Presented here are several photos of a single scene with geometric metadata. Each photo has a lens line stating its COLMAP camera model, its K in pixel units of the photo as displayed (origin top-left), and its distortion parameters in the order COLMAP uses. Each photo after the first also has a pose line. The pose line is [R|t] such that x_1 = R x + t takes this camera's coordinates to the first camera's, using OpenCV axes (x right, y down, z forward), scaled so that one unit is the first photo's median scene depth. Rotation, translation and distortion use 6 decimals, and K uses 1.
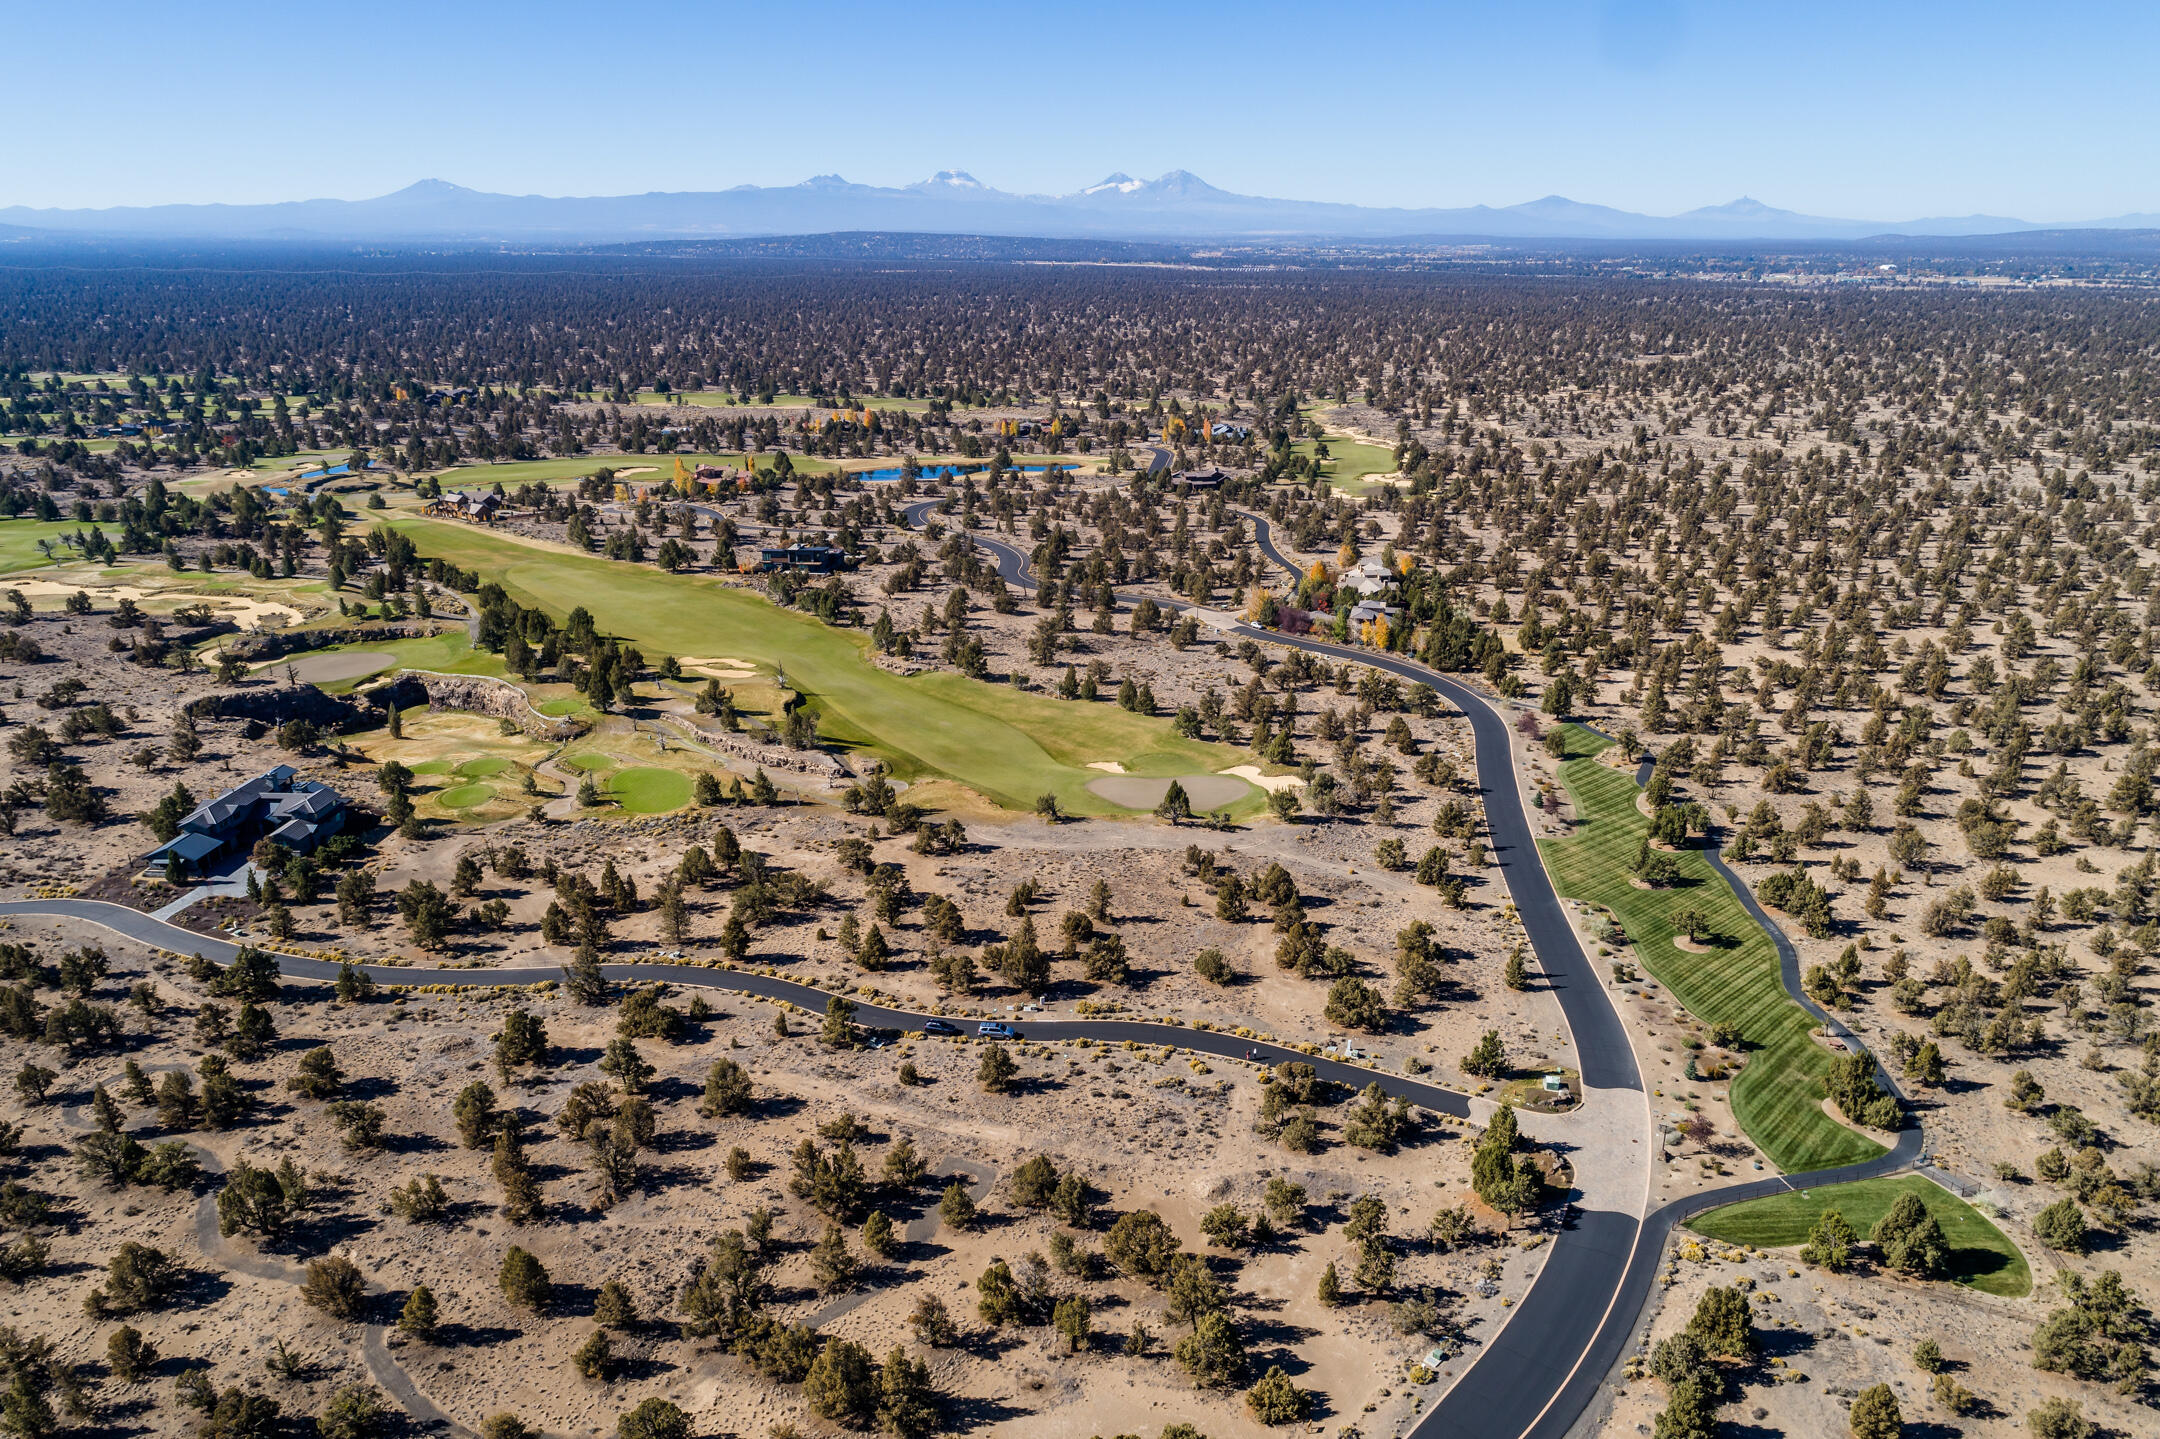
lens RADIAL K [[1446.6, 0, 1084.3], [0, 1446.6, 721.9], [0, 0, 1]] dist [-0.007389, 0.007819]
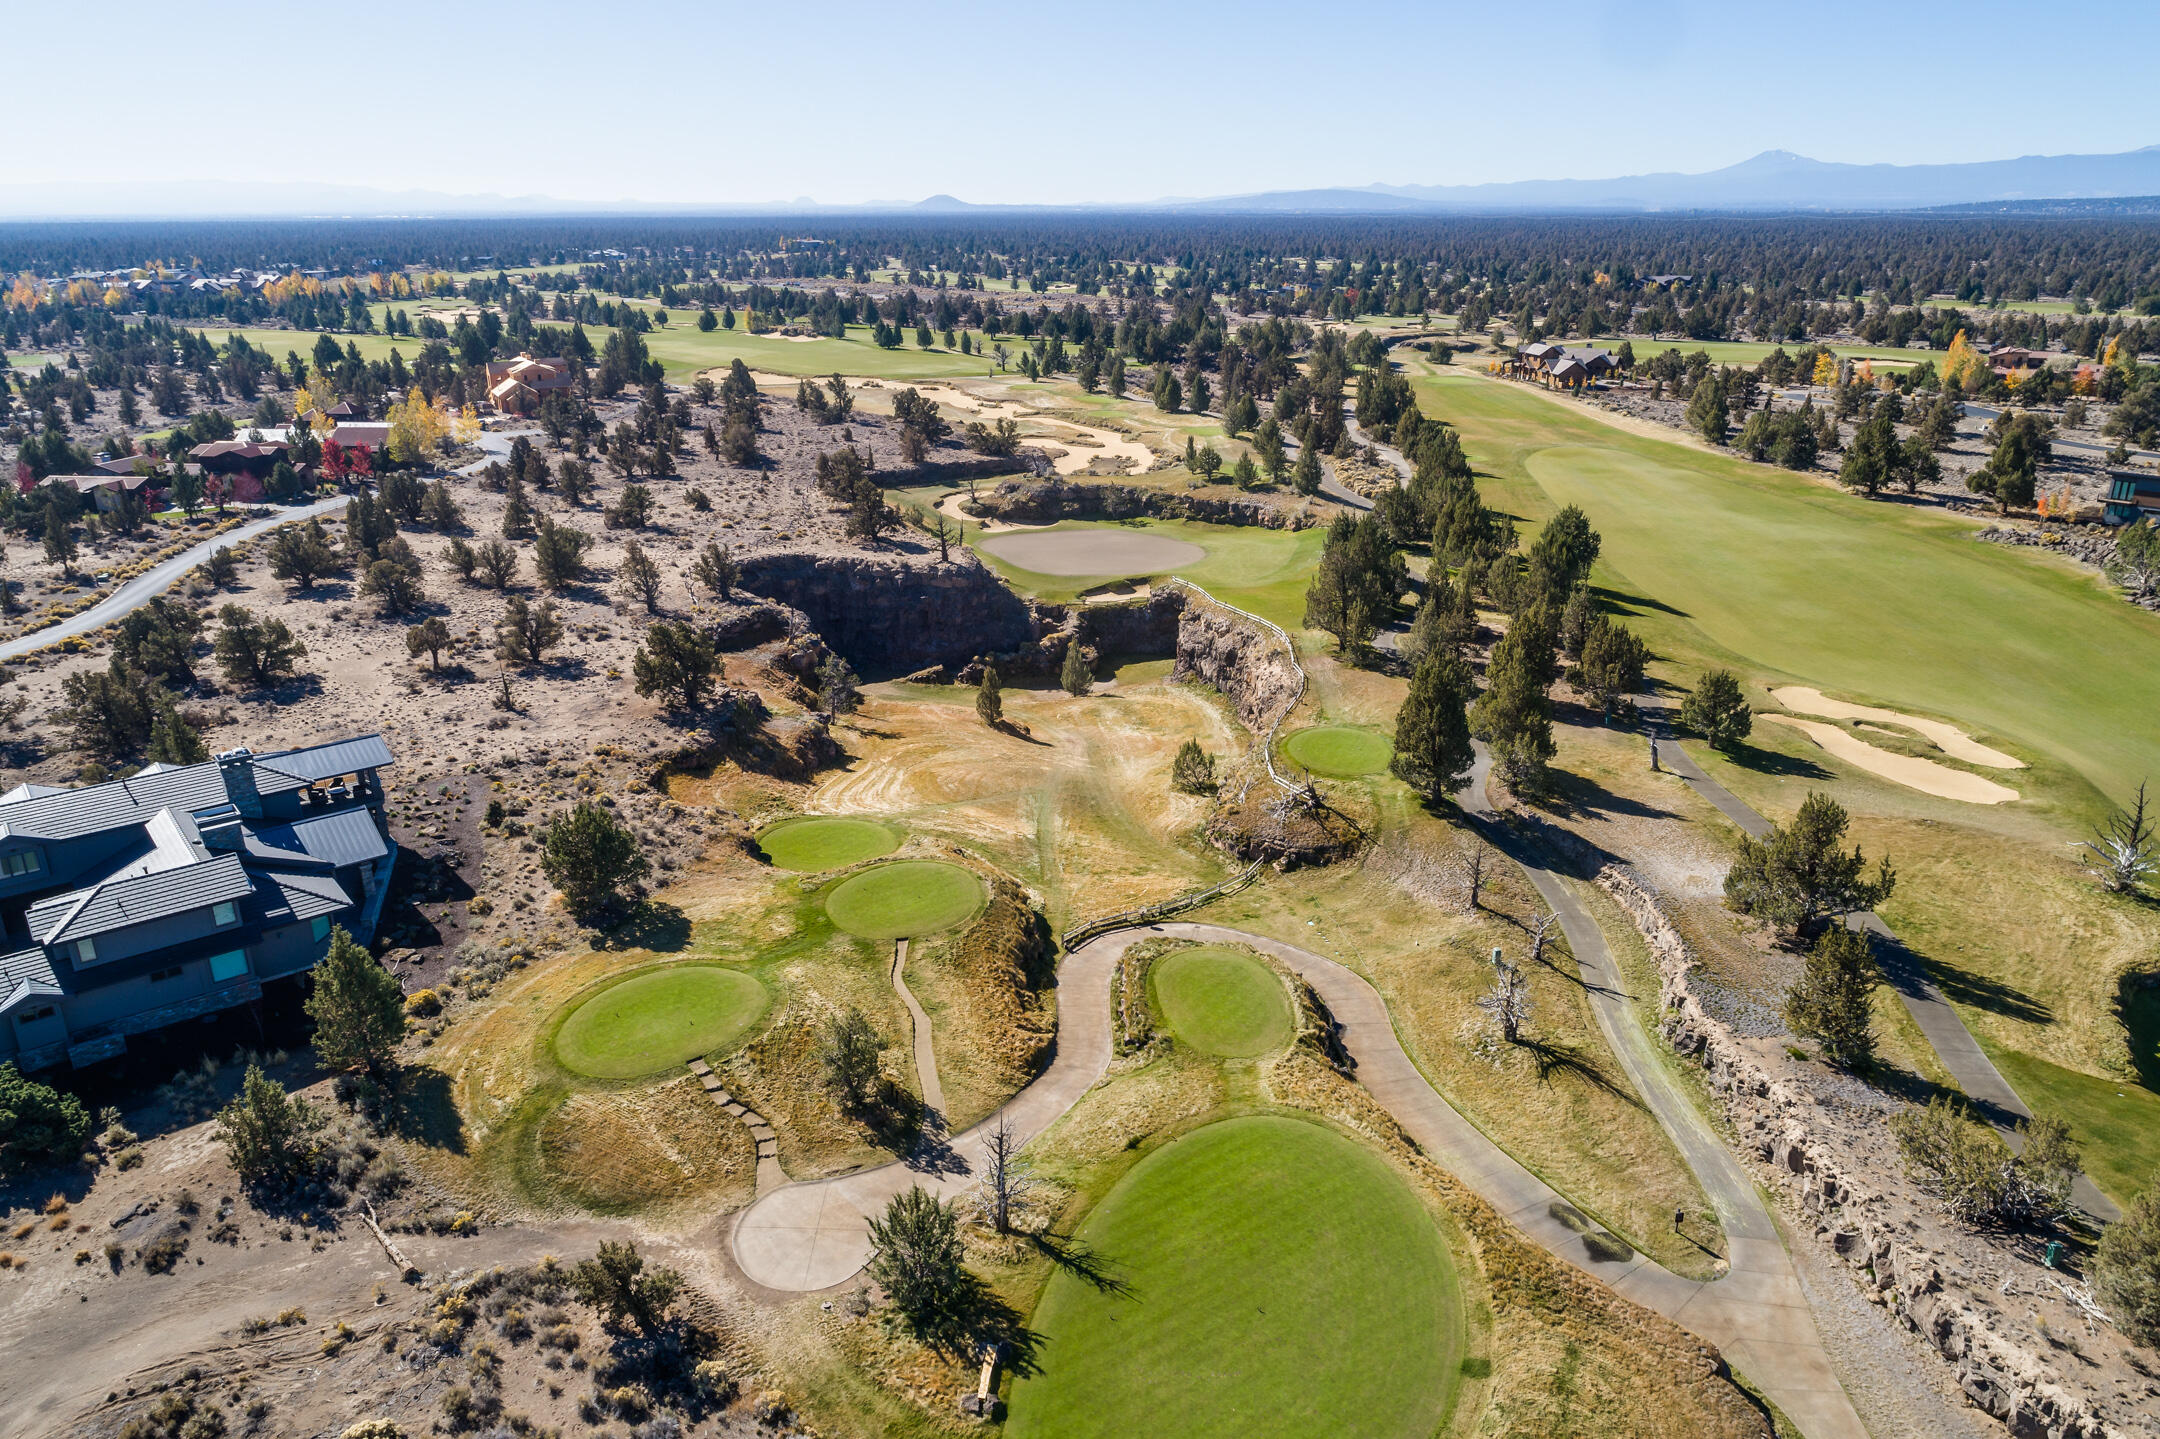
lens RADIAL K [[1446.6, 0, 1084.3], [0, 1446.6, 721.9], [0, 0, 1]] dist [-0.007389, 0.007819]
pose [[0.682480, 0.240343, -0.690258, -0.145601], [-0.230636, 0.966955, 0.108650, -0.033035], [0.693562, 0.085047, 0.715359, 0.606920]]
